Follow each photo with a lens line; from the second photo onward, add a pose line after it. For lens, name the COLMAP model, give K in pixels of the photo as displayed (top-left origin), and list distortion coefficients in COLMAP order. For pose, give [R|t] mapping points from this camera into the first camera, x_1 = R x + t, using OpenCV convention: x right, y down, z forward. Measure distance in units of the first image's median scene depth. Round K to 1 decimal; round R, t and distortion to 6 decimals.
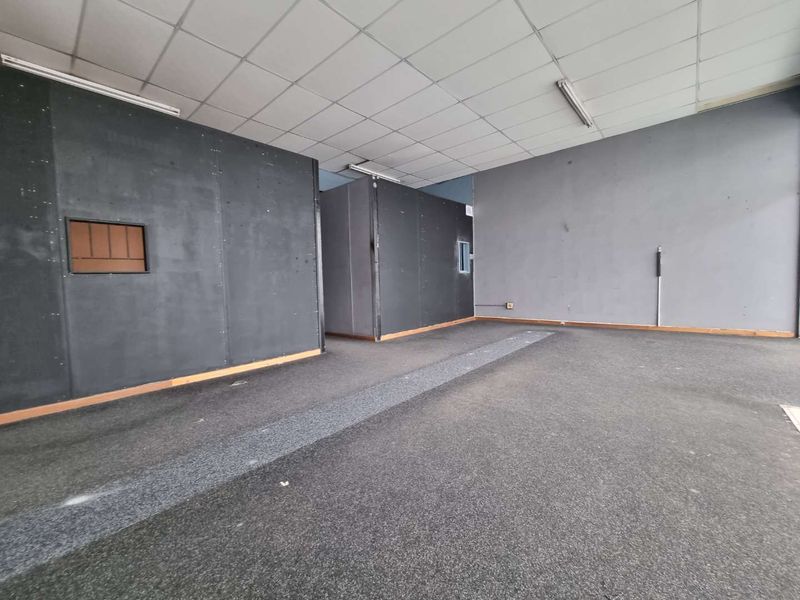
lens RADIAL K [[325.8, 0, 397.9], [0, 325.8, 296.8], [0, 0, 1]] dist [0.002791, -0.000280]
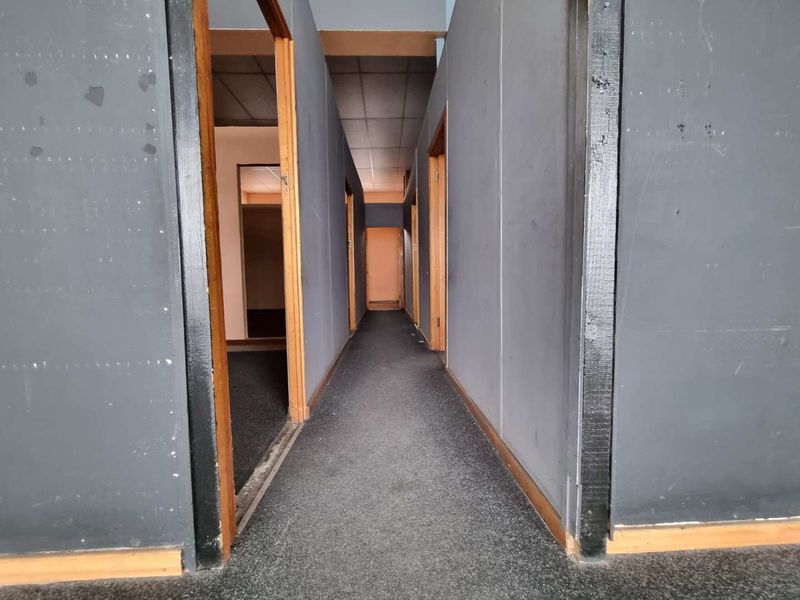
lens RADIAL K [[325.8, 0, 400.3], [0, 325.8, 299.2], [0, 0, 1]] dist [0.002791, -0.000280]
pose [[0.687146, 0.069276, -0.723209, -0.015766], [-0.042171, 0.997568, 0.055489, -0.008561], [0.725294, -0.007631, 0.688397, 1.027798]]
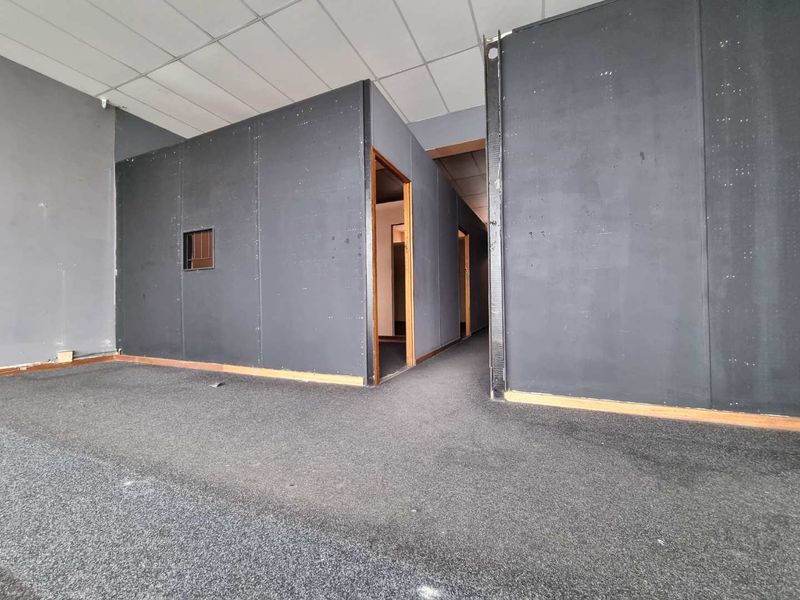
lens RADIAL K [[325.8, 0, 401.8], [0, 325.8, 296.4], [0, 0, 1]] dist [0.002791, -0.000280]
pose [[0.312046, 0.012204, -0.949989, 0.403877], [-0.041094, 0.999155, -0.000663, 0.001012], [0.949178, 0.039246, 0.312284, 0.928804]]
